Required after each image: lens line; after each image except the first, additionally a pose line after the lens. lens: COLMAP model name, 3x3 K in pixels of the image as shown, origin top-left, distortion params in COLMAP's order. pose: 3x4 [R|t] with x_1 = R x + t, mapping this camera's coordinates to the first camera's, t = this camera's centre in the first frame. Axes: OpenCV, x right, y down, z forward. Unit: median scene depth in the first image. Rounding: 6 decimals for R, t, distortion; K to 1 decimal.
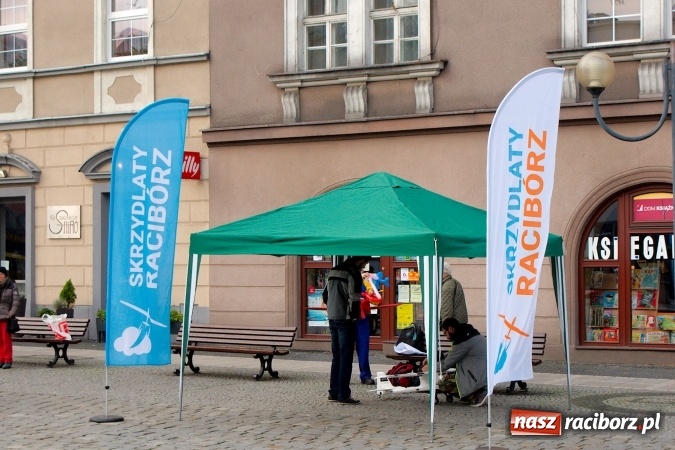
lens RADIAL K [[1467.0, 0, 337.4], [0, 1467.0, 225.3], [0, 0, 1]] dist [-0.064854, 0.000000]
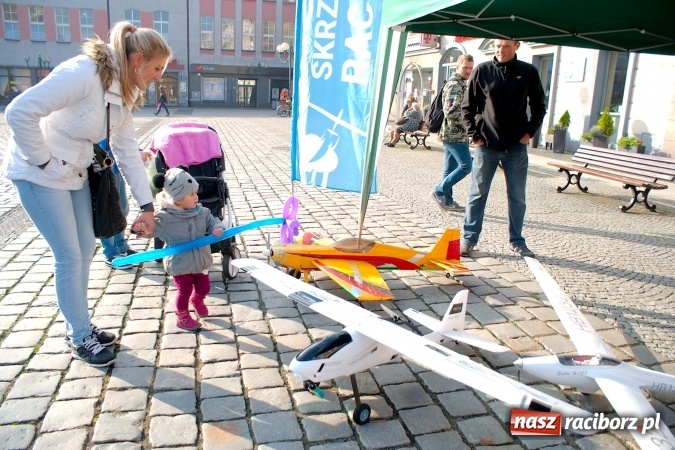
lens RADIAL K [[538.9, 0, 337.4], [0, 538.9, 220.8], [0, 0, 1]] dist [-0.018619, 0.007451]
pose [[0.710035, 0.191542, -0.677615, 0.064367], [-0.036326, 0.970976, 0.236402, 0.046327], [0.703229, -0.143238, 0.696385, 0.804896]]
